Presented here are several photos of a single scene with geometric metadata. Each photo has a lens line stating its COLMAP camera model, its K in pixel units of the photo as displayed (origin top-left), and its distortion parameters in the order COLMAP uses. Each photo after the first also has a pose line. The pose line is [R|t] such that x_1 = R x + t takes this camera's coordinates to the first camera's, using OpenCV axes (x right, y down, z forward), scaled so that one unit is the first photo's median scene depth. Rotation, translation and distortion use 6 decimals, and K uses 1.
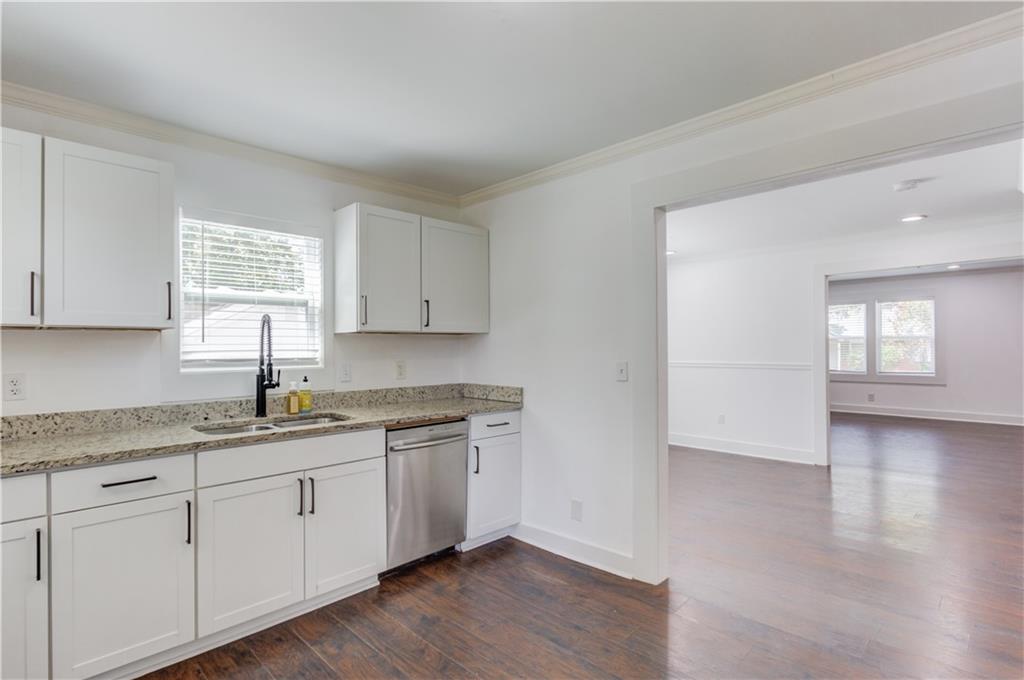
lens RADIAL K [[495.7, 0, 515.8], [0, 495.7, 343.5], [0, 0, 1]] dist [0.000086, -0.000133]
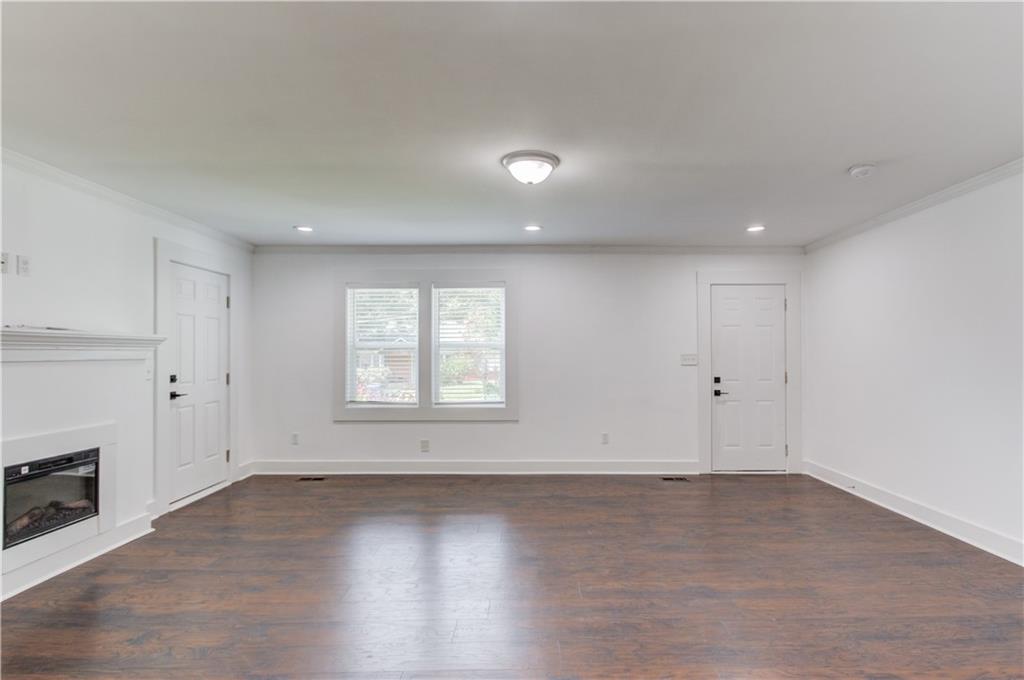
lens RADIAL K [[495.7, 0, 515.8], [0, 495.7, 343.5], [0, 0, 1]] dist [0.000086, -0.000133]
pose [[0.726297, 0.018161, 0.687141, 0.392984], [-0.004095, 0.999747, -0.022095, -0.001366], [-0.687369, 0.013234, 0.726188, 0.501997]]
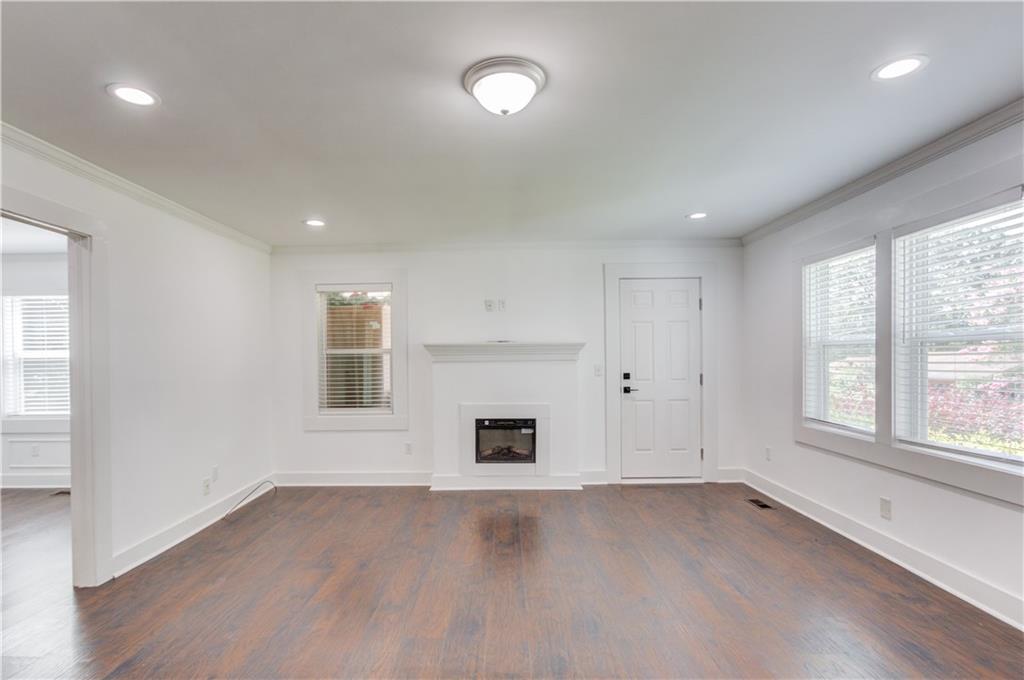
lens RADIAL K [[501.4, 0, 510.1], [0, 501.4, 362.8], [0, 0, 1]] dist [0.000426, 0.000025]
pose [[0.703977, 0.007684, -0.710181, 0.787173], [0.007488, 0.999806, 0.018240, -0.003577], [0.710183, -0.018159, 0.703783, 0.568402]]
